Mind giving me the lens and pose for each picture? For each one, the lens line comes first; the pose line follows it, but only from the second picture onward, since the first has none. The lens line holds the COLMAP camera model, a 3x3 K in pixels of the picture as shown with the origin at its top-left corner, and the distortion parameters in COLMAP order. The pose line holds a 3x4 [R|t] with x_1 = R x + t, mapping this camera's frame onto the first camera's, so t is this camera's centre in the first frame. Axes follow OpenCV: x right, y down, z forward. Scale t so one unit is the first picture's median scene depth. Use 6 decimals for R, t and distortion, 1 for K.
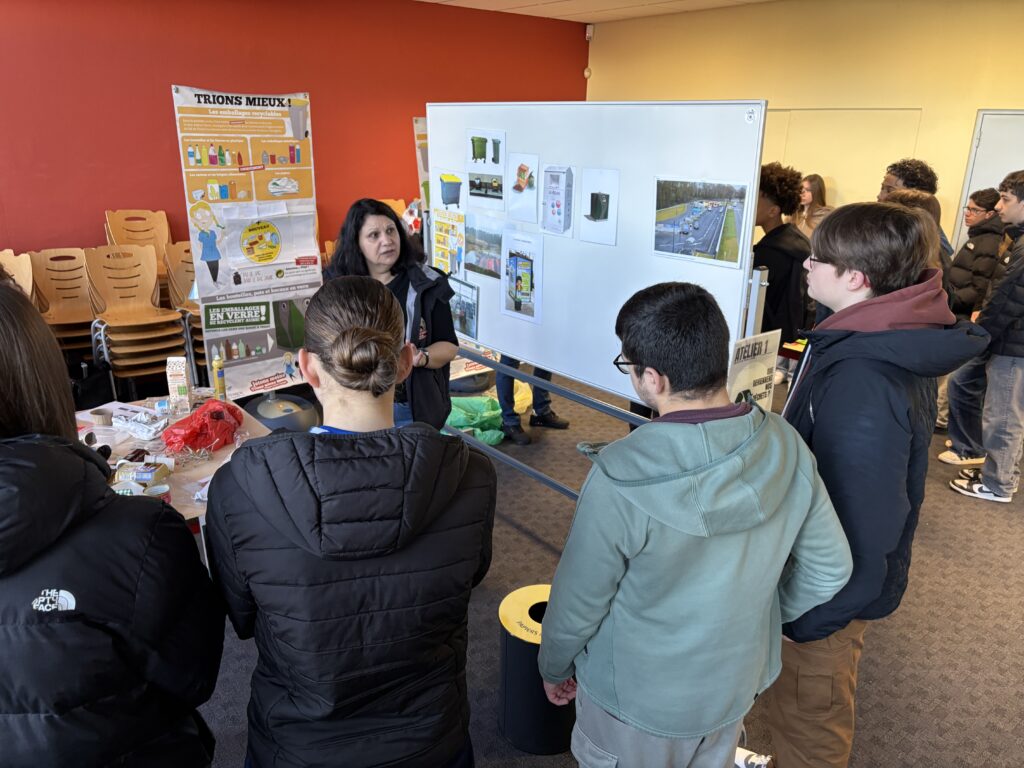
lens RADIAL K [[761.5, 0, 512.0], [0, 761.5, 384.0], [0, 0, 1]] dist [0.010689, 0.002217]
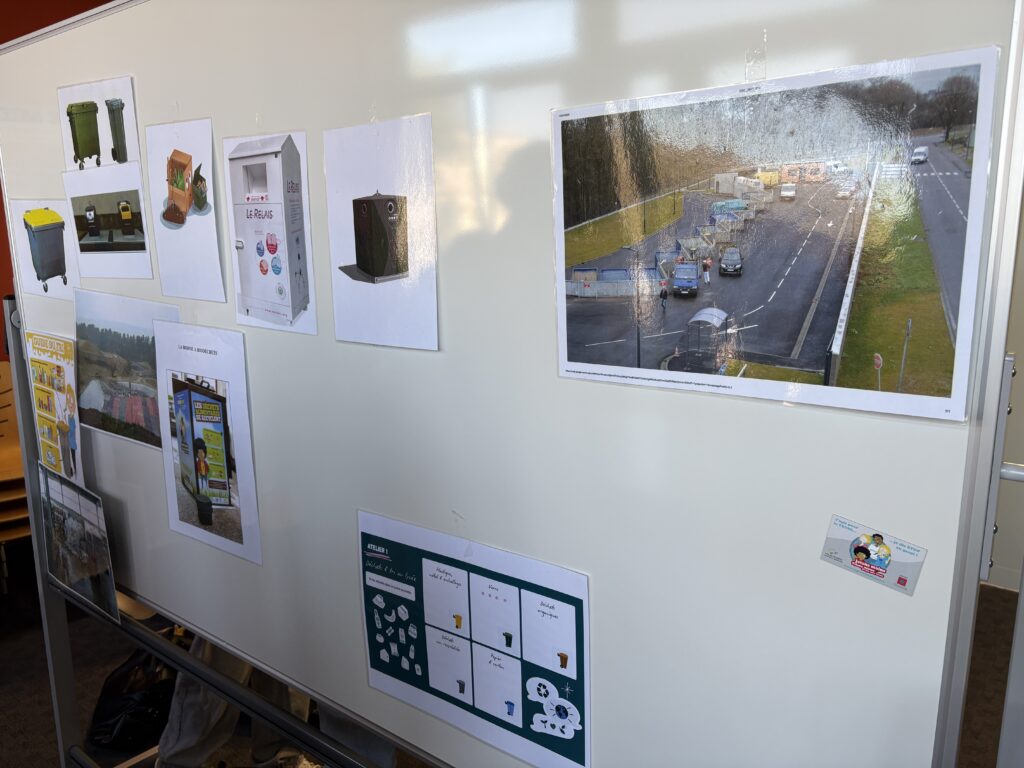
lens RADIAL K [[761.5, 0, 512.0], [0, 761.5, 384.0], [0, 0, 1]] dist [0.010689, 0.002217]
pose [[0.973461, -0.066450, 0.218991, 0.084871], [0.093977, 0.988583, -0.117776, -0.113905], [-0.208665, 0.135231, 0.968593, 0.614308]]
